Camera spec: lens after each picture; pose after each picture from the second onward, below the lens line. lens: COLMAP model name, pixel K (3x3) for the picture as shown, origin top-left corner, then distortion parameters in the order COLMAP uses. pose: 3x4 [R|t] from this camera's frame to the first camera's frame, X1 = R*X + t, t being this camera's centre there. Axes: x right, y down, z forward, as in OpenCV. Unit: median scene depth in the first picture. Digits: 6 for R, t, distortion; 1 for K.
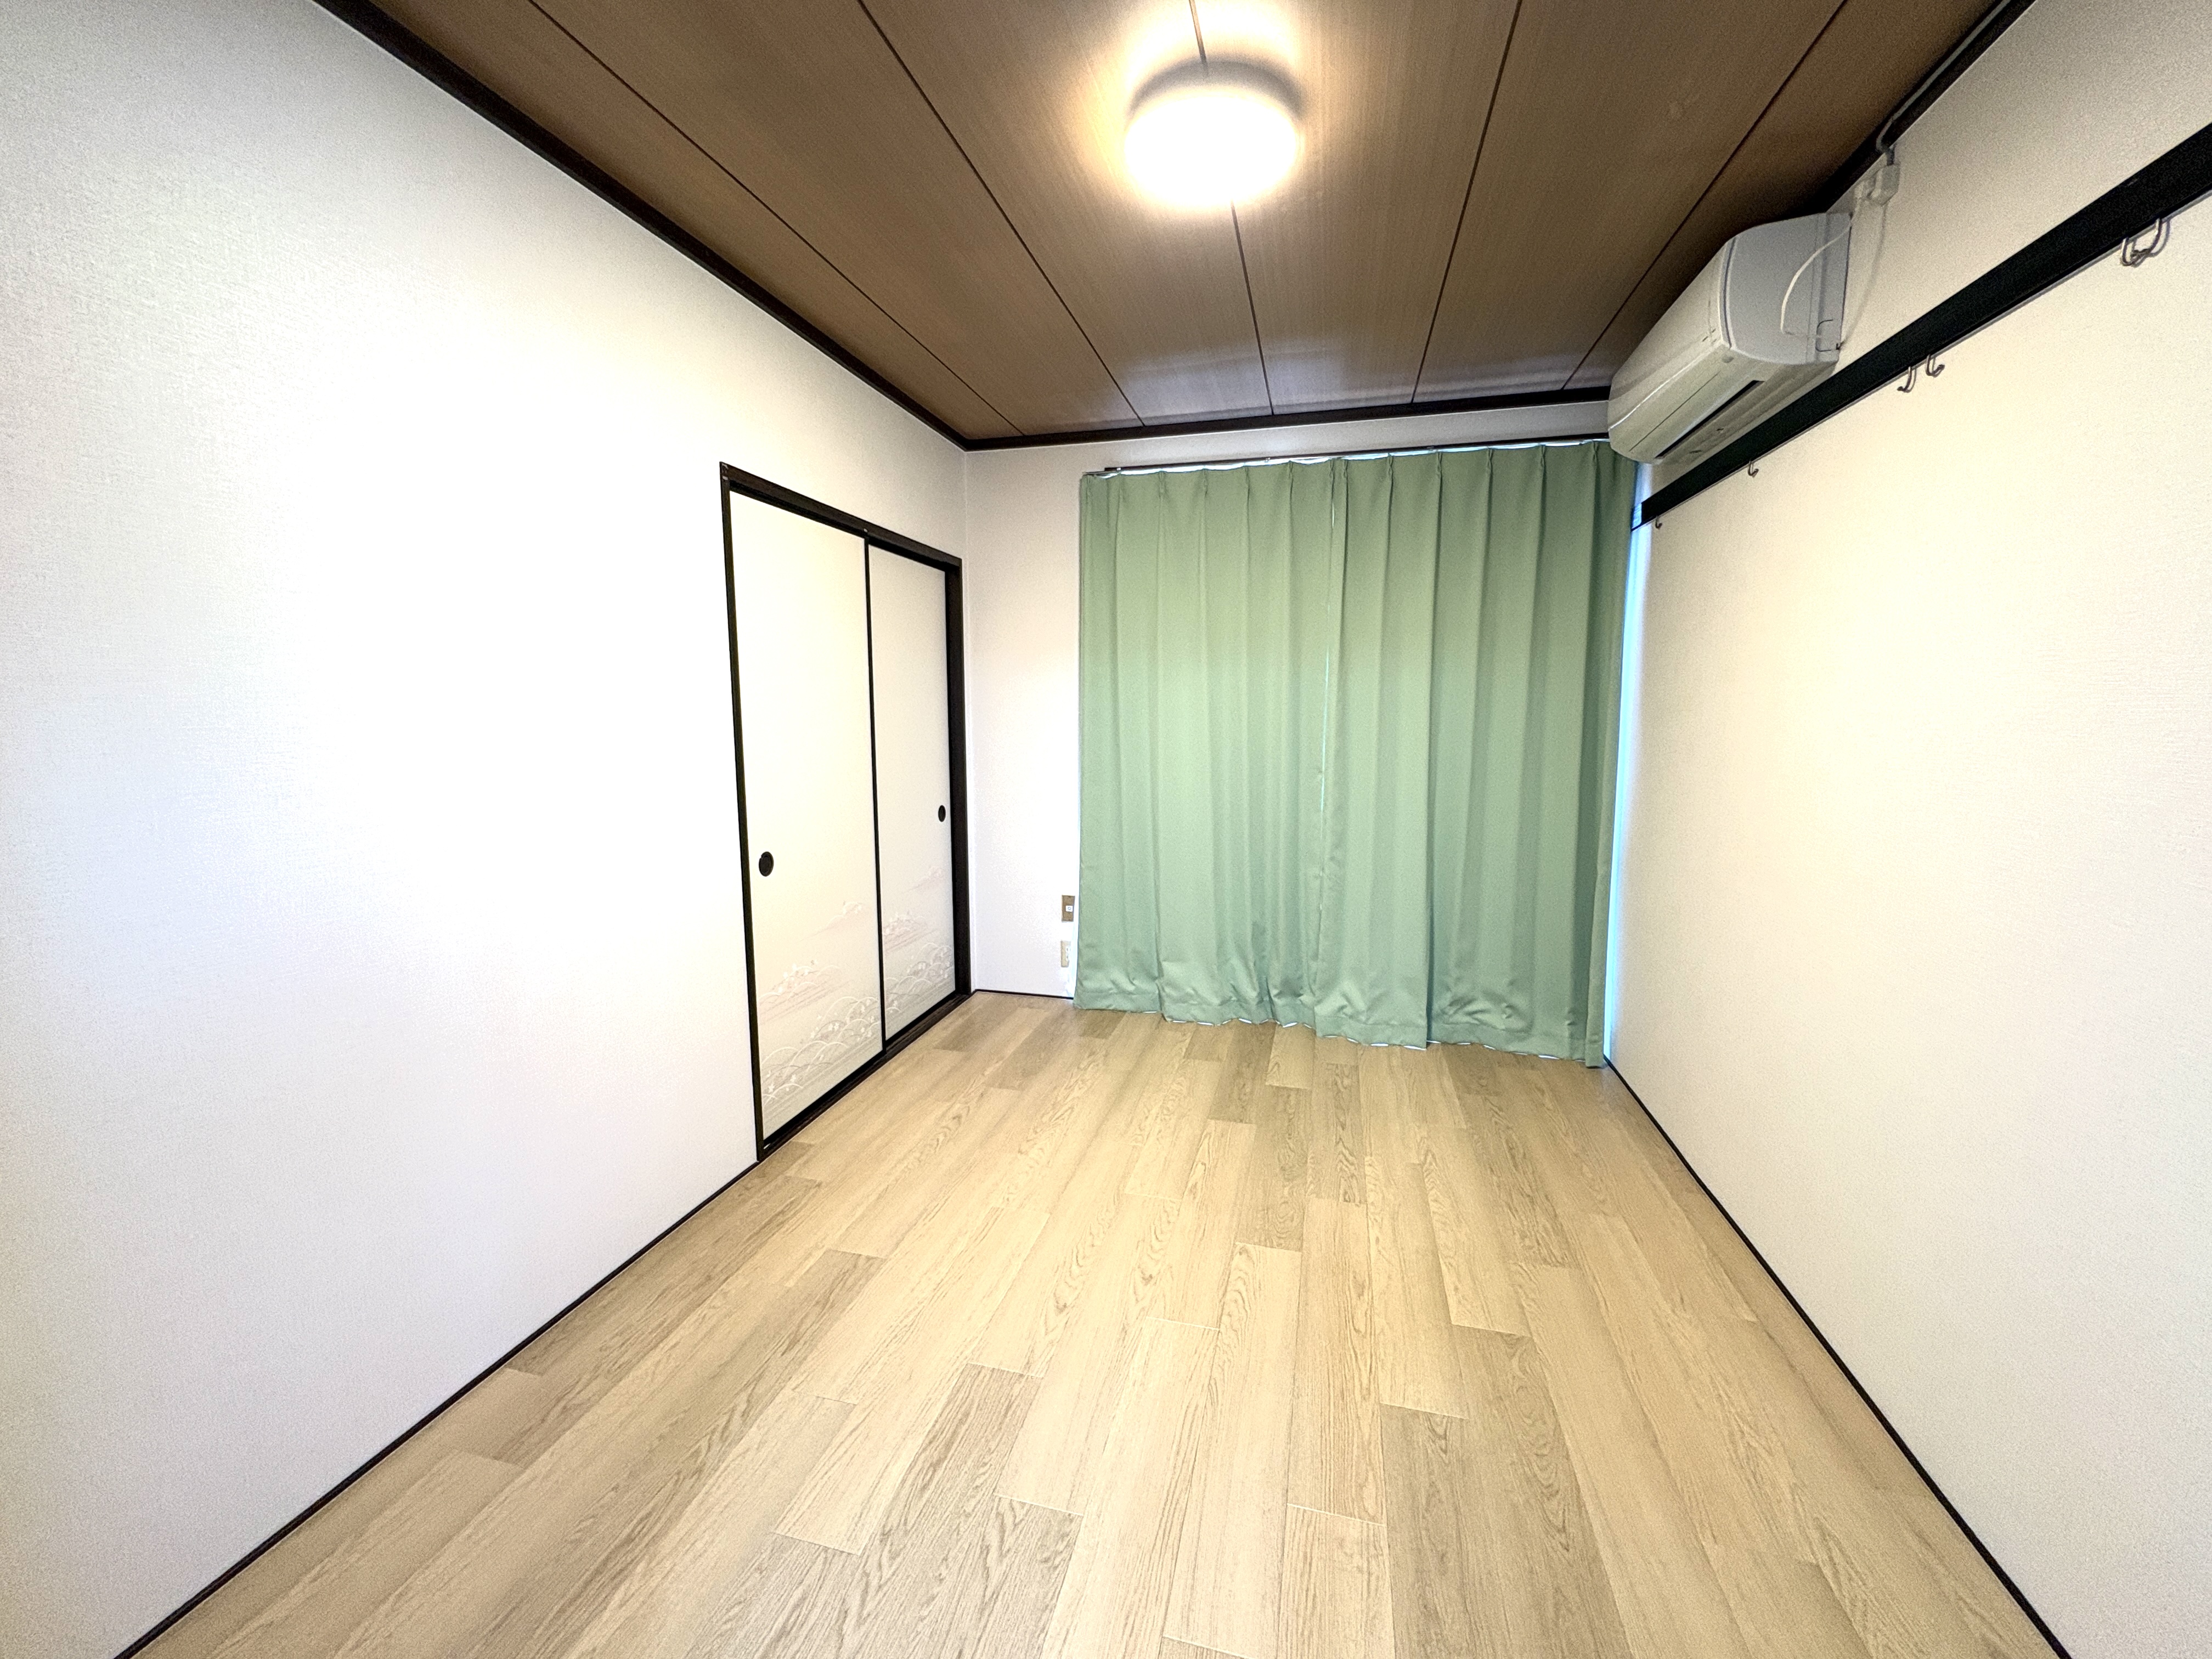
lens RADIAL K [[877.6, 0, 1110.3], [0, 877.6, 828.1], [0, 0, 1]] dist [0.003237, -0.000646]
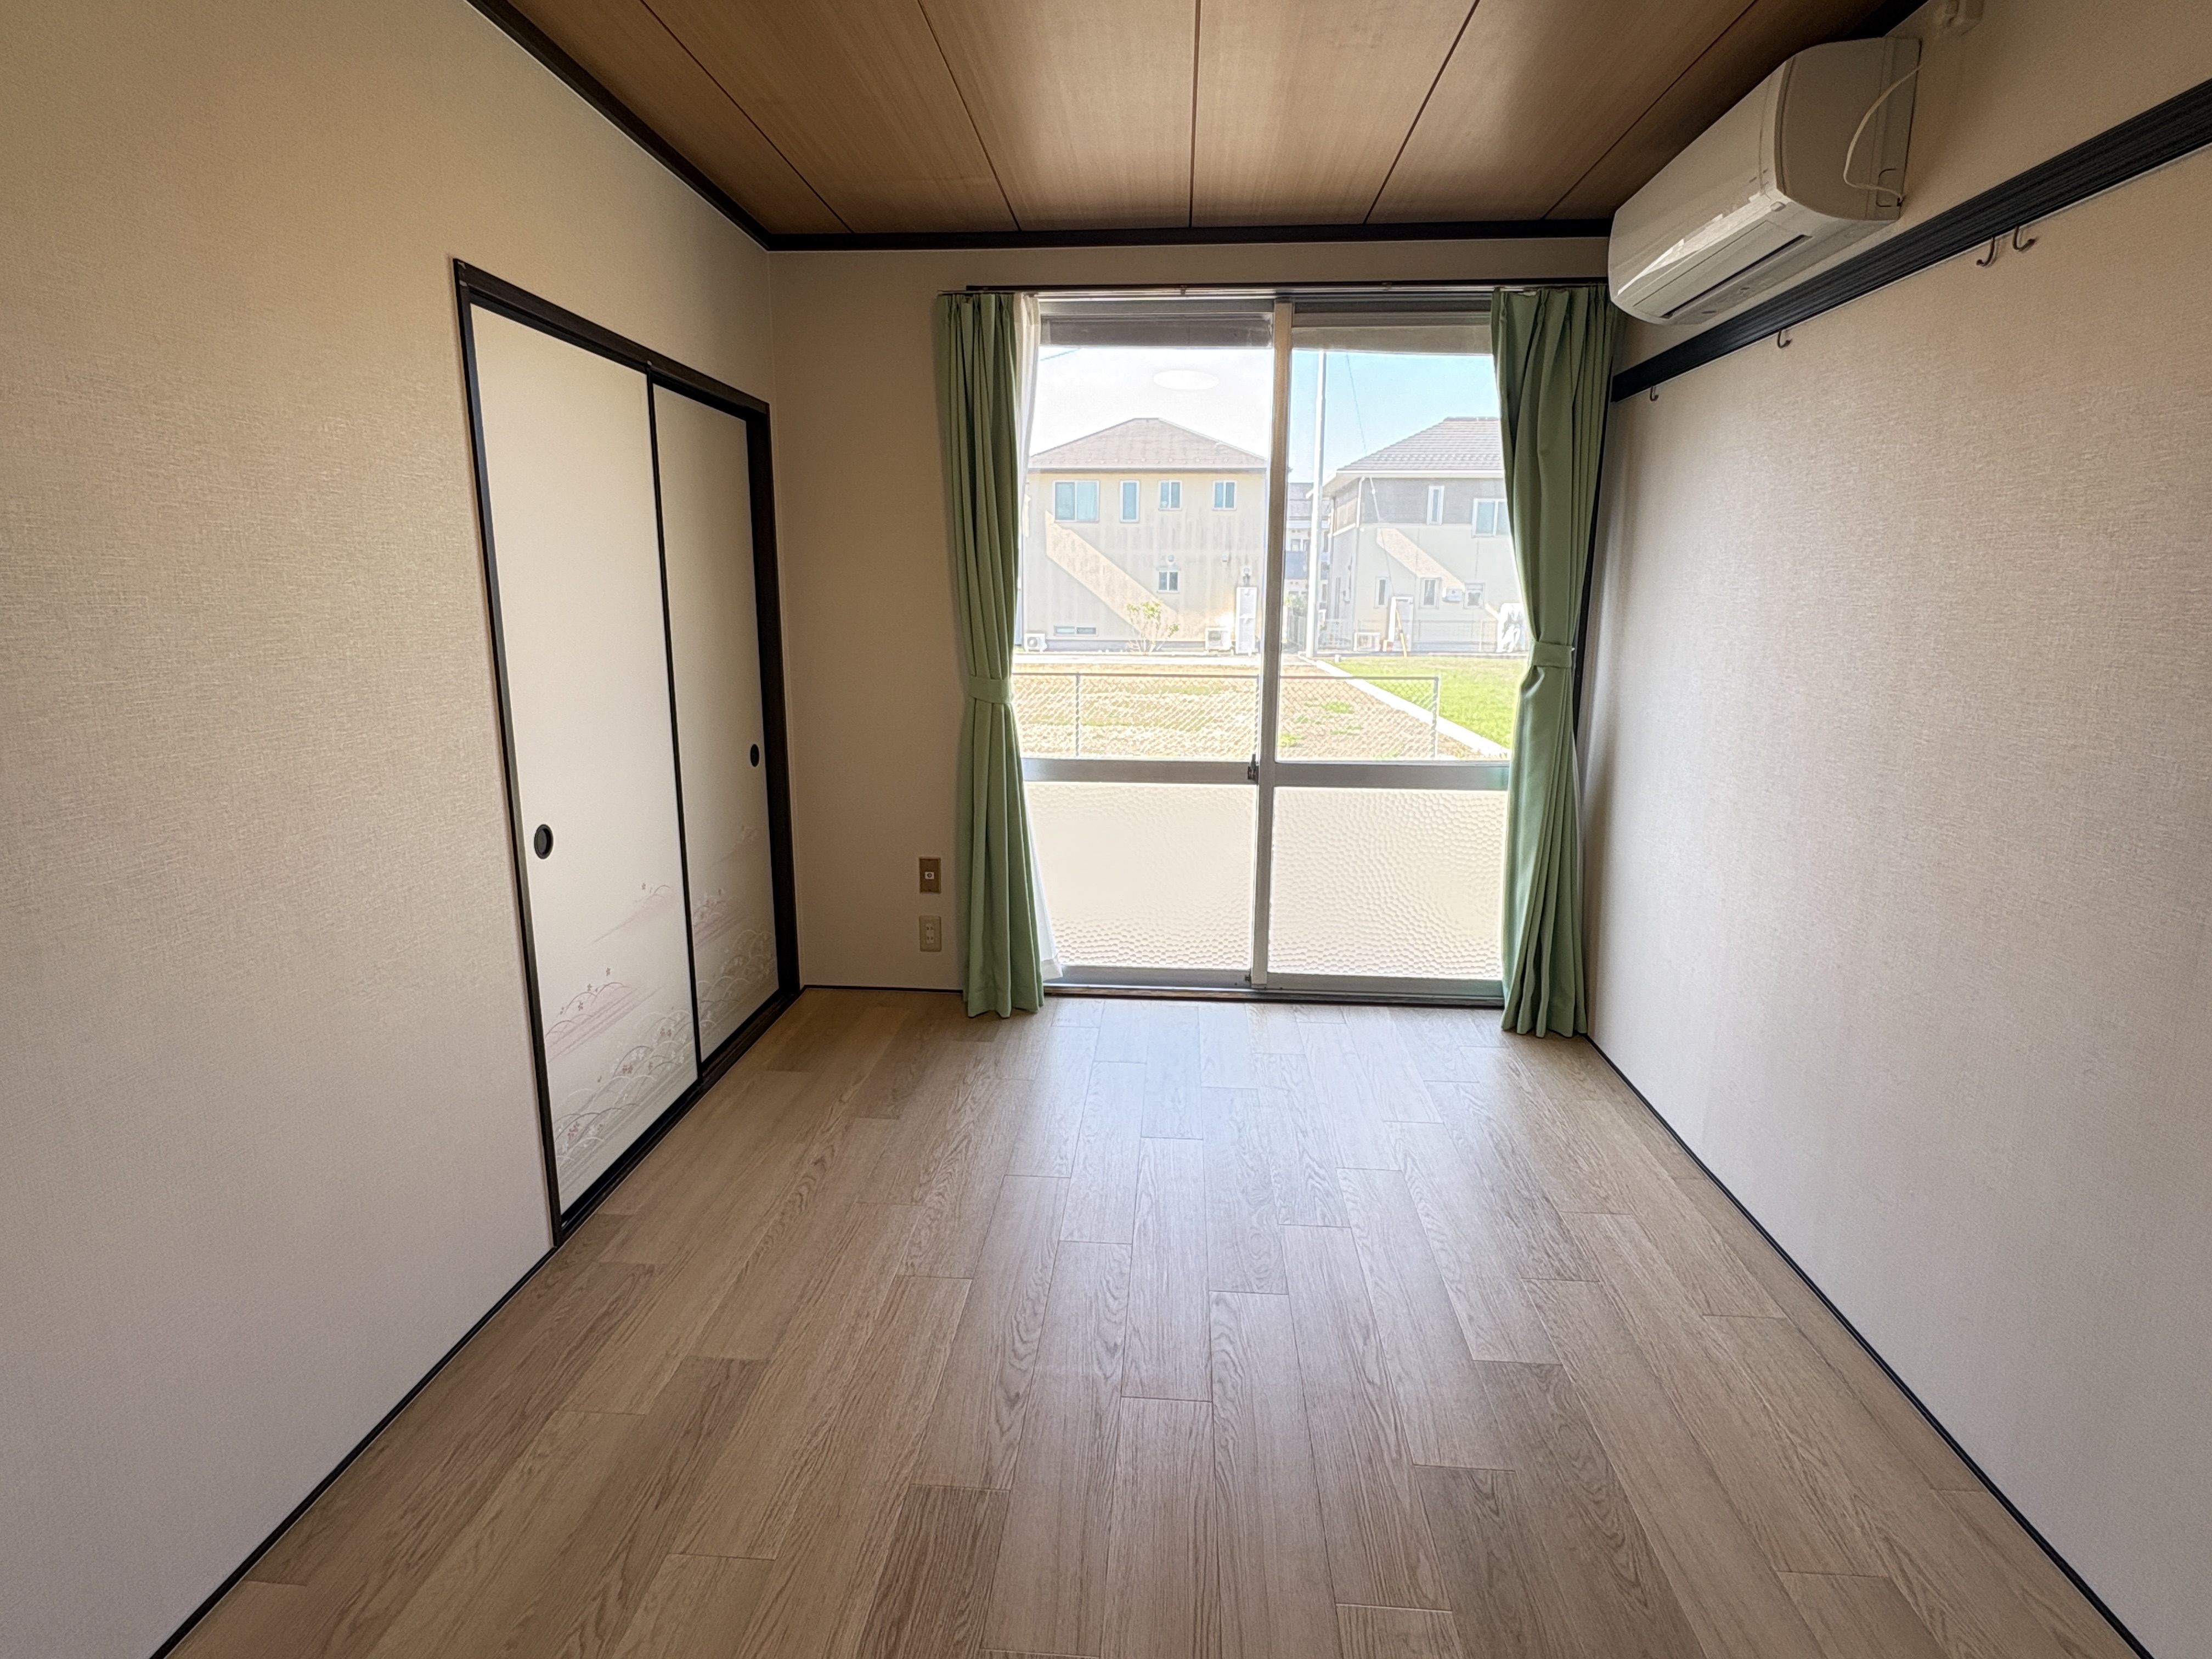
lens RADIAL K [[1119.4, 0, 1105.8], [0, 1119.4, 826.3], [0, 0, 1]] dist [0.005111, -0.002846]
pose [[0.983501, -0.031346, 0.178169, -0.131952], [0.018800, 0.997251, 0.071674, -0.035172], [-0.179926, -0.067142, 0.981386, 0.031091]]
